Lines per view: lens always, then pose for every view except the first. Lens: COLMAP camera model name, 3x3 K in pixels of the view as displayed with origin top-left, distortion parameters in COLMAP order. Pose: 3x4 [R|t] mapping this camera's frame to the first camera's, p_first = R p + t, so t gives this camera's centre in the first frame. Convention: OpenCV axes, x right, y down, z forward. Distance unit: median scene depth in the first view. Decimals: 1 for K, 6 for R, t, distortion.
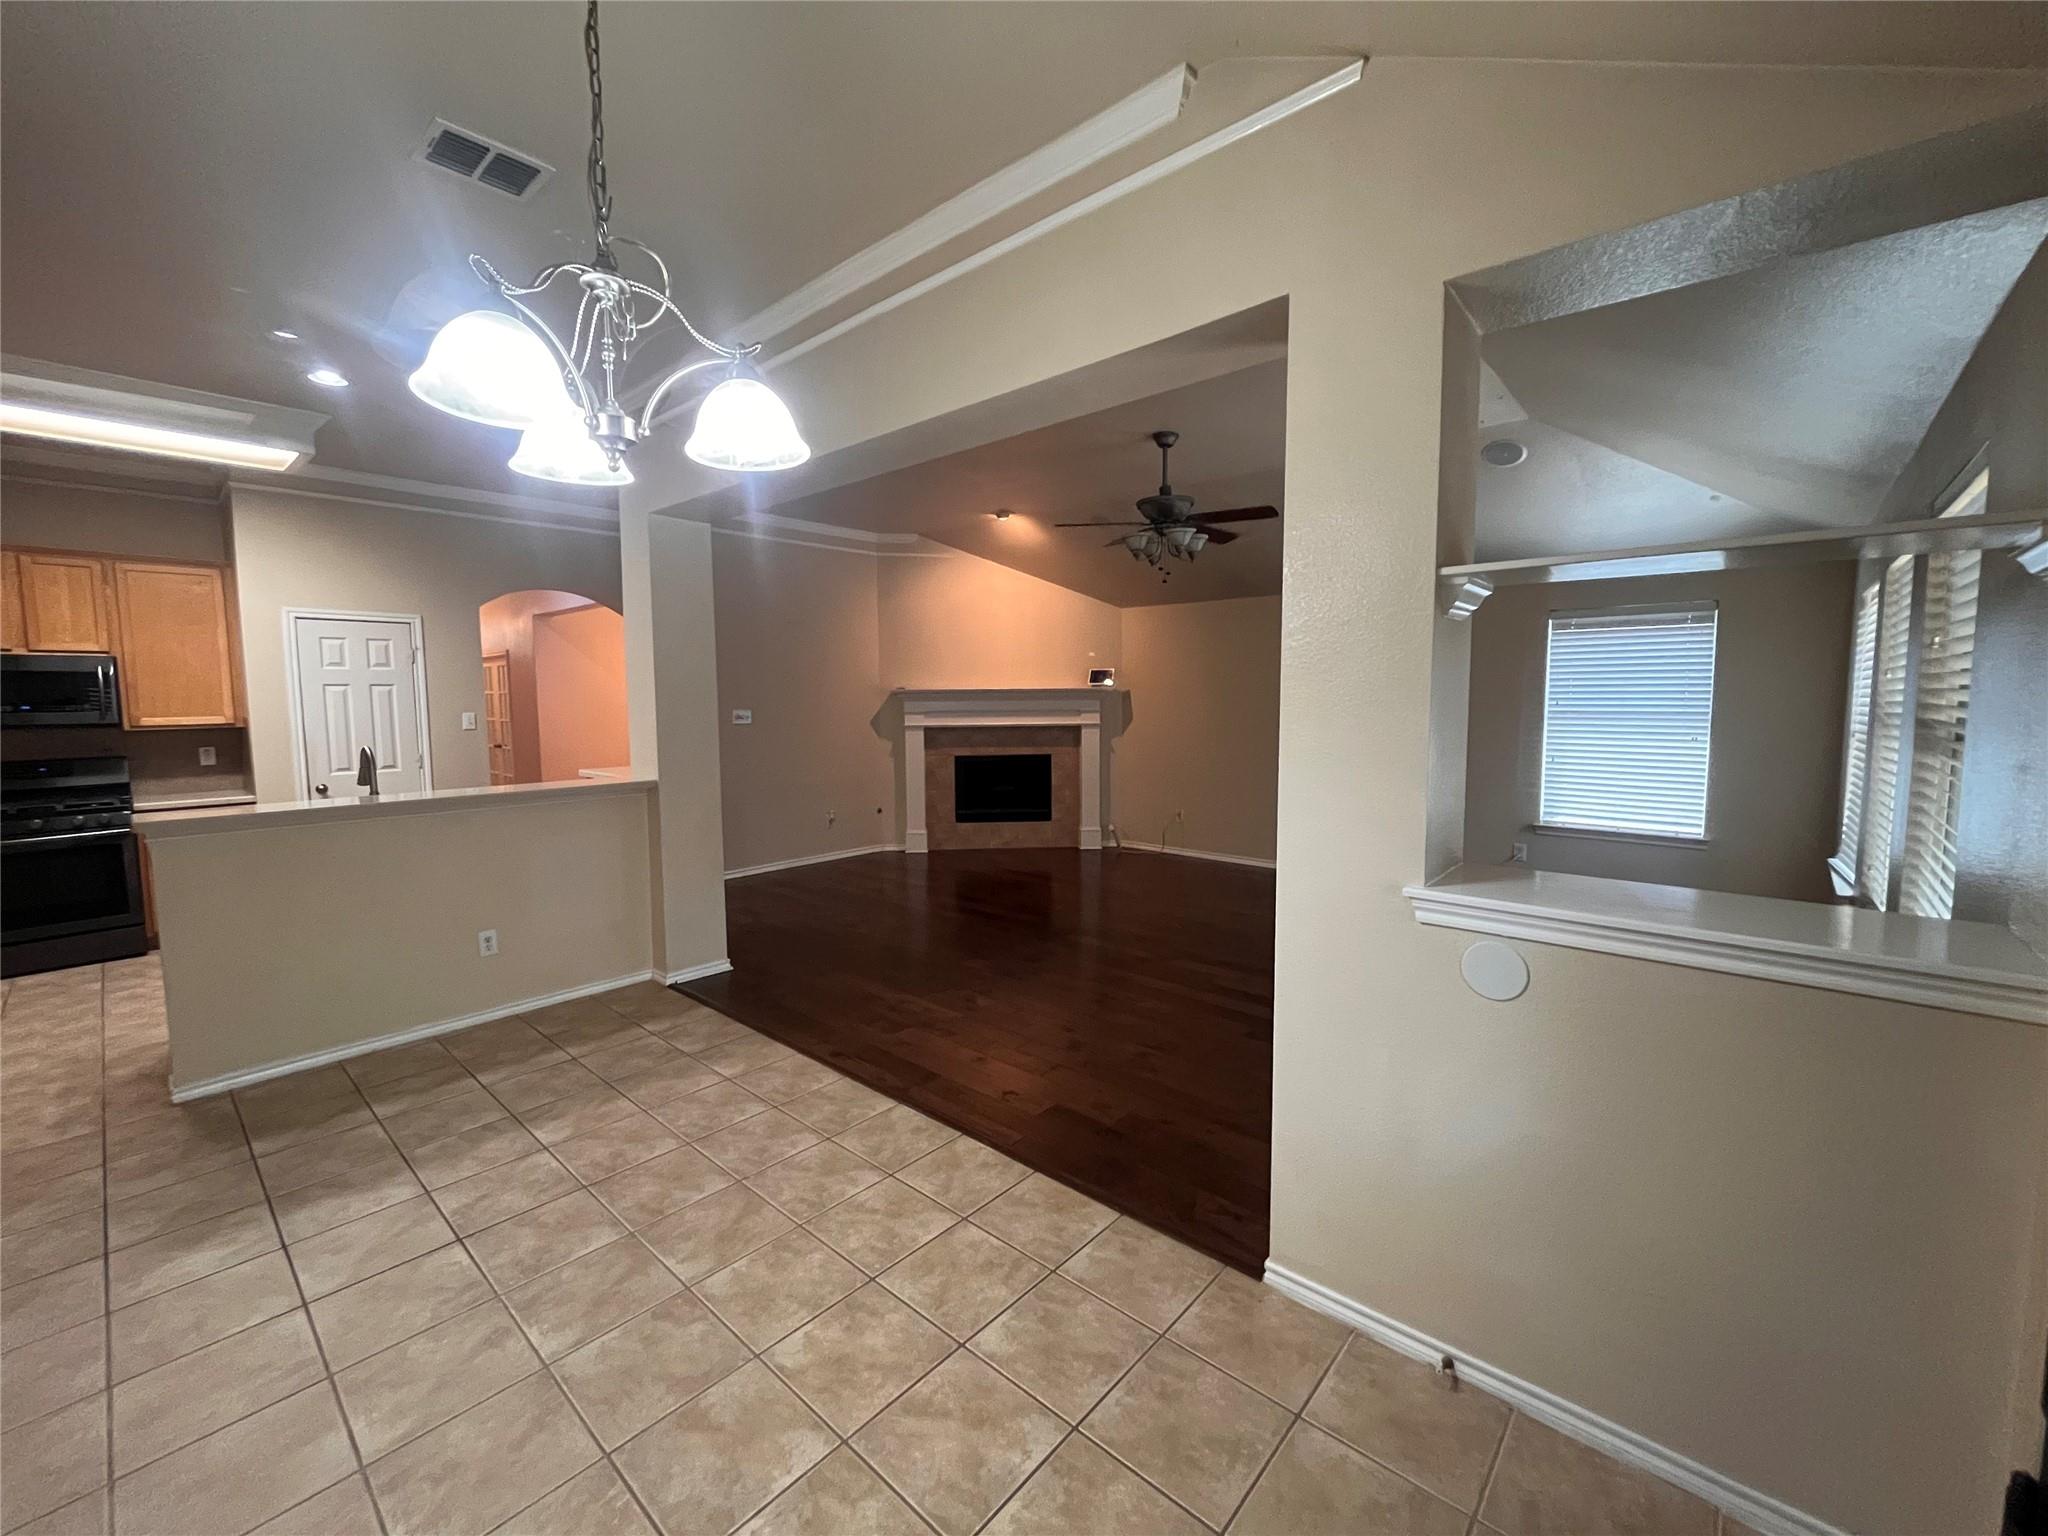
lens RADIAL K [[828.8, 0, 1021.0], [0, 828.8, 767.4], [0, 0, 1]] dist [0.000321, -0.001152]
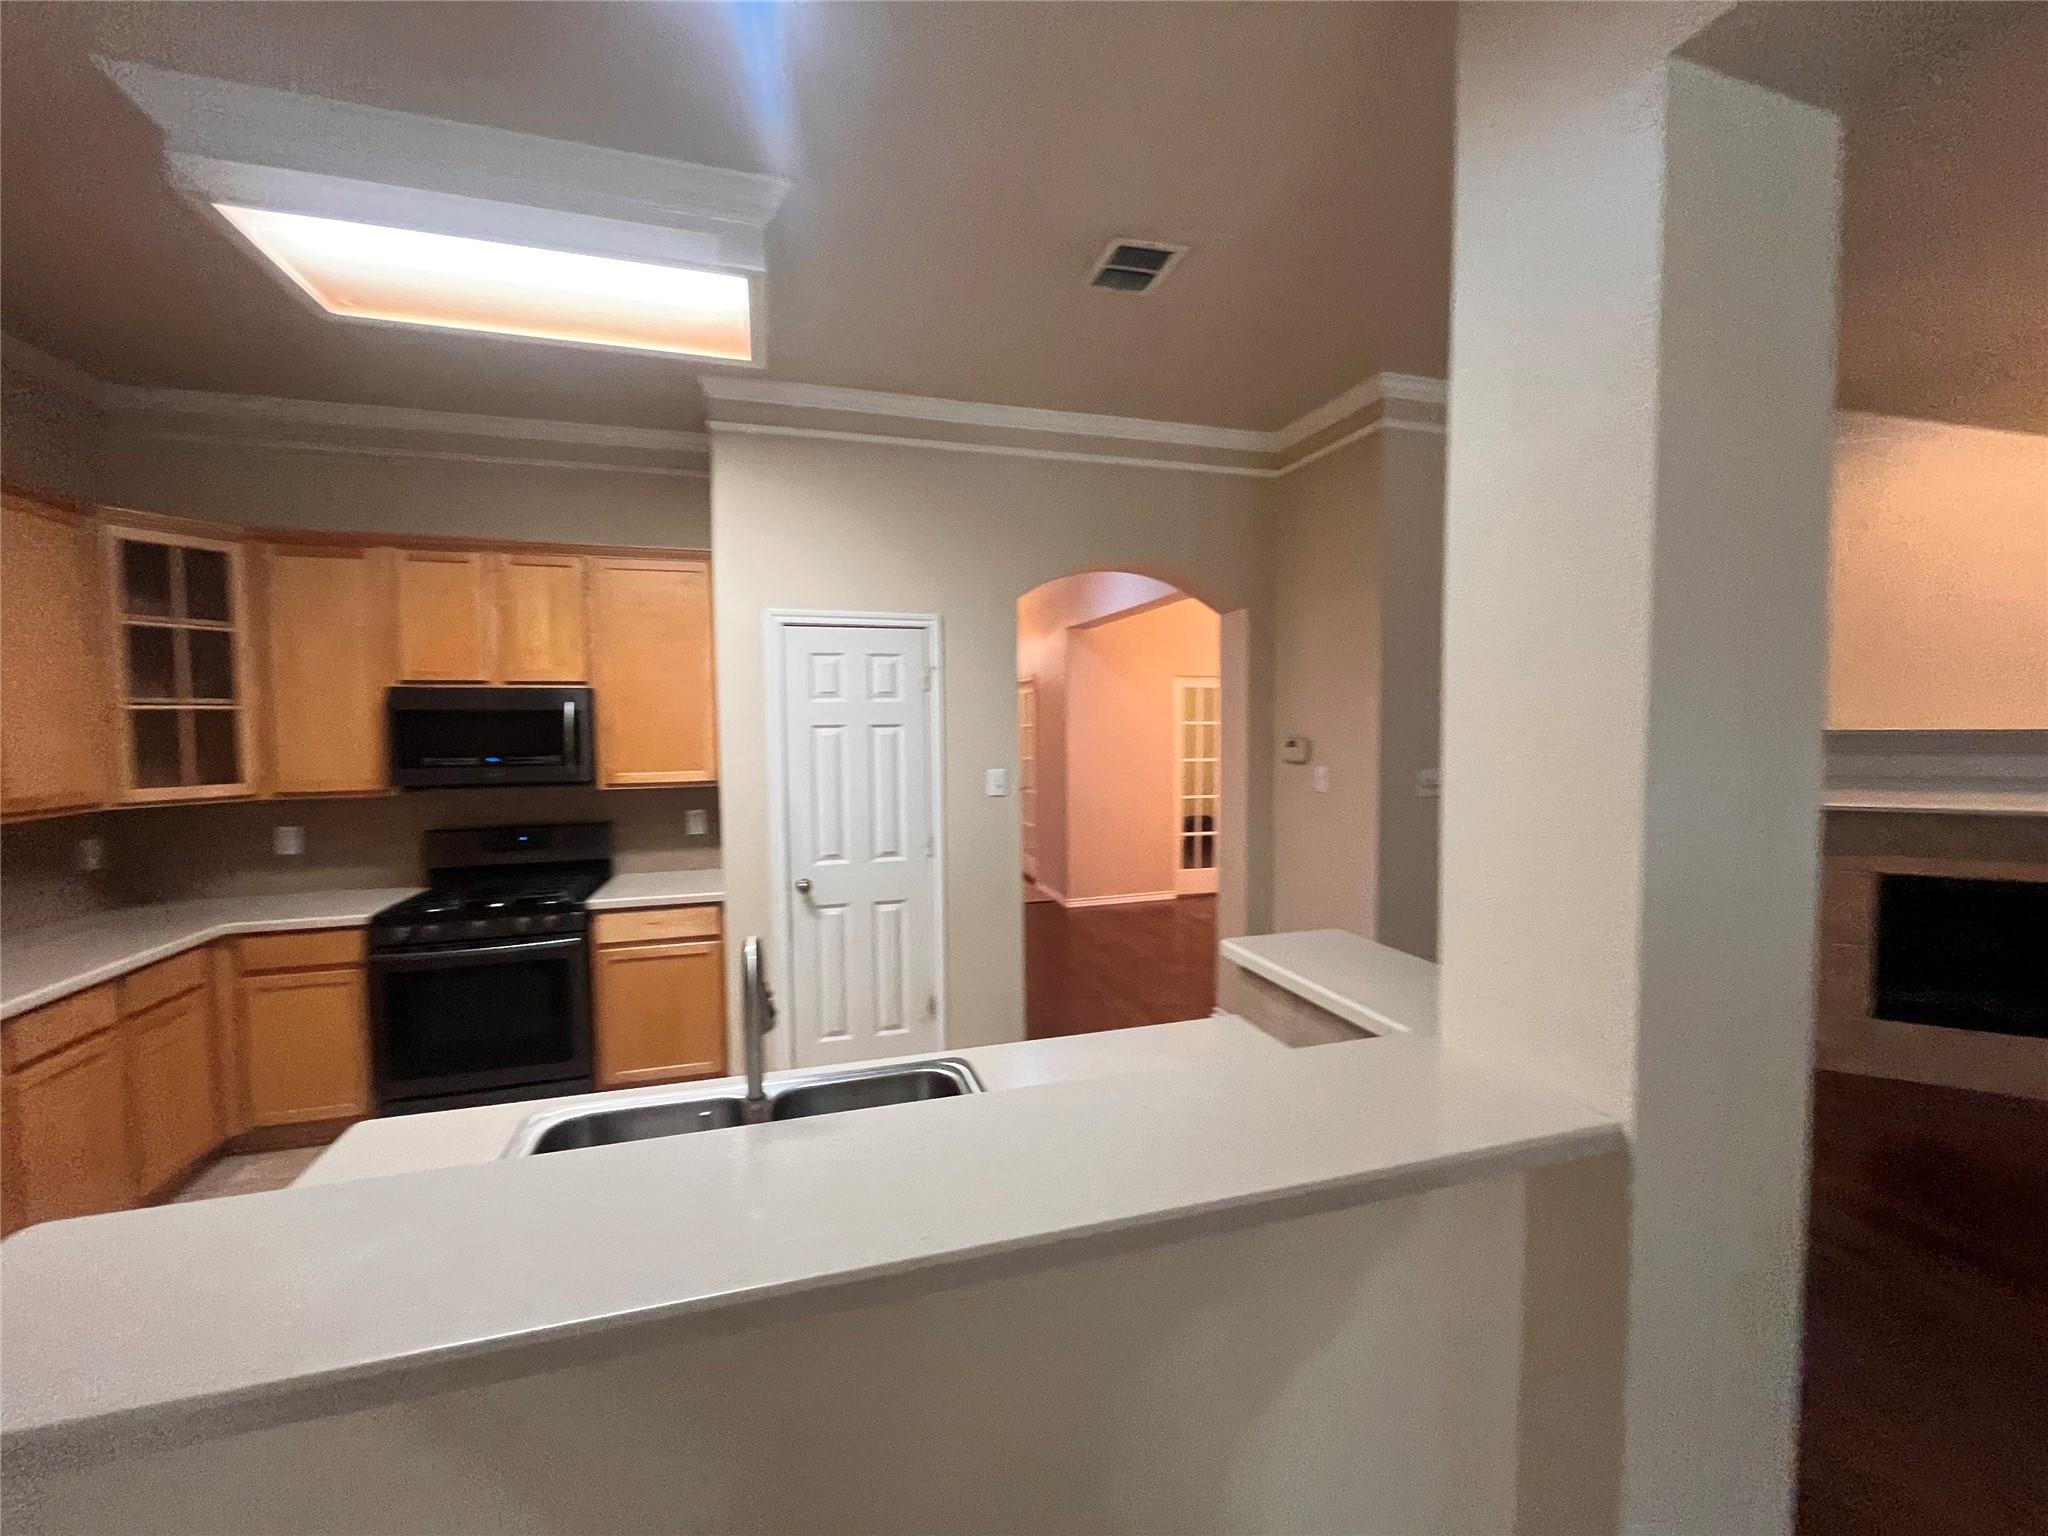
lens RADIAL K [[828.8, 0, 1015.4], [0, 828.8, 770.2], [0, 0, 1]] dist [0.000321, -0.001152]
pose [[0.851223, 0.032107, -0.523821, -0.382011], [-0.044815, 0.998928, -0.011597, -0.067990], [0.522887, 0.033347, 0.851750, 0.555480]]
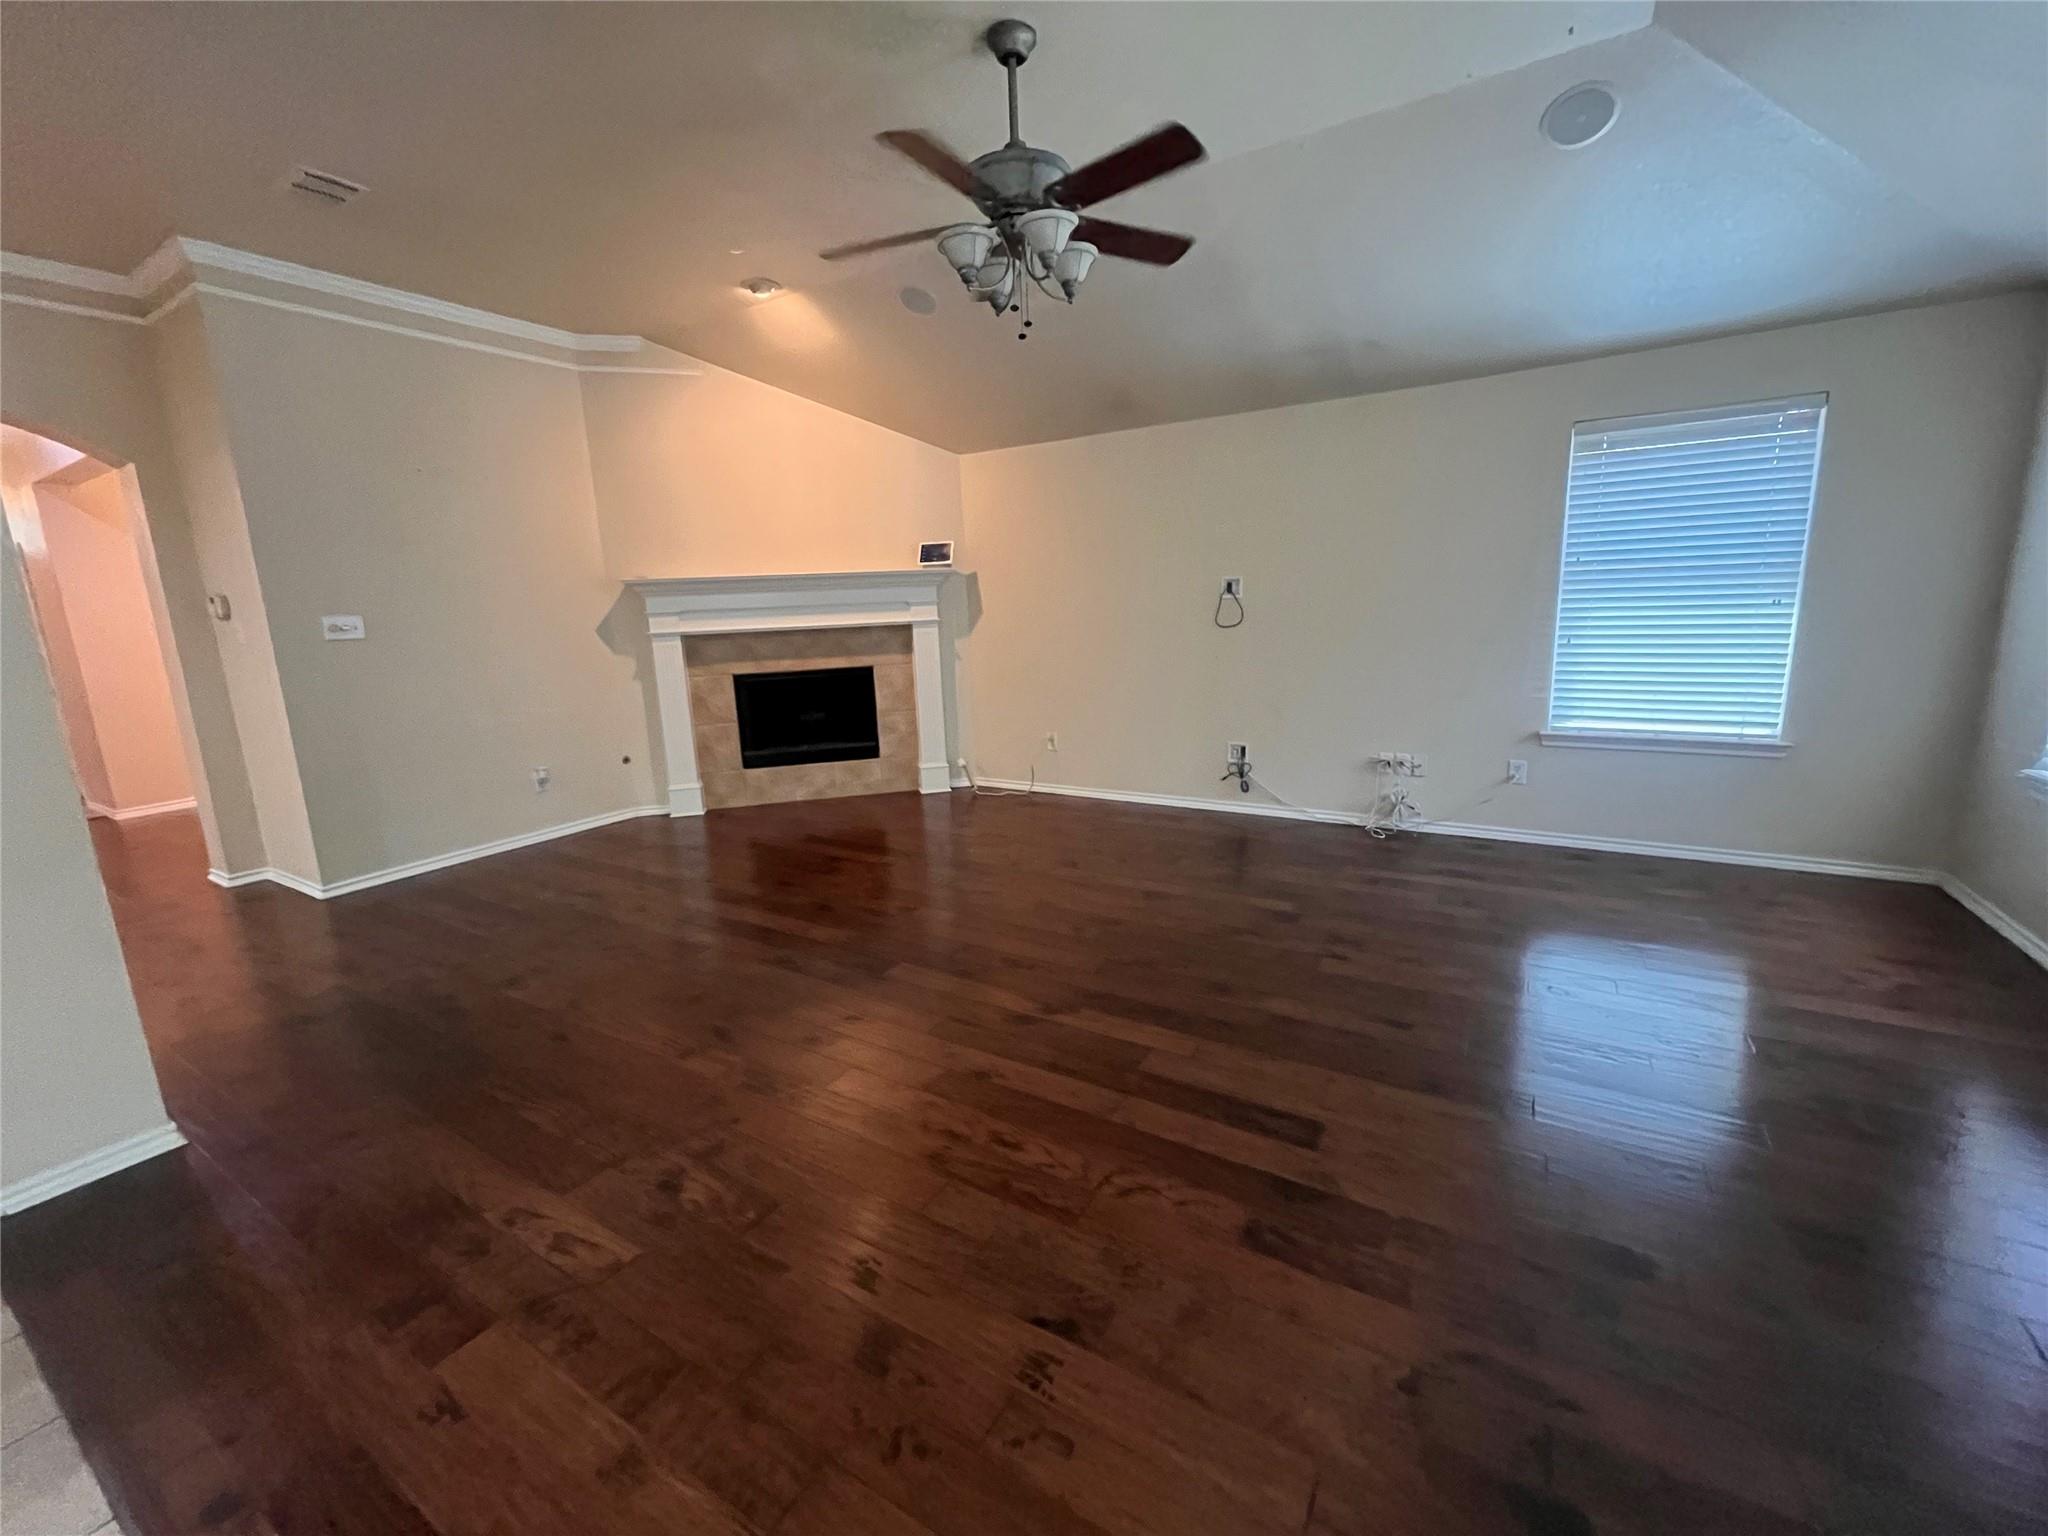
lens RADIAL K [[828.8, 0, 1021.5], [0, 828.8, 764.4], [0, 0, 1]] dist [0.000321, -0.001152]
pose [[0.983999, -0.066119, 0.165454, 0.059658], [0.048311, 0.992819, 0.109434, -0.005053], [-0.171501, -0.099689, 0.980127, 0.410690]]
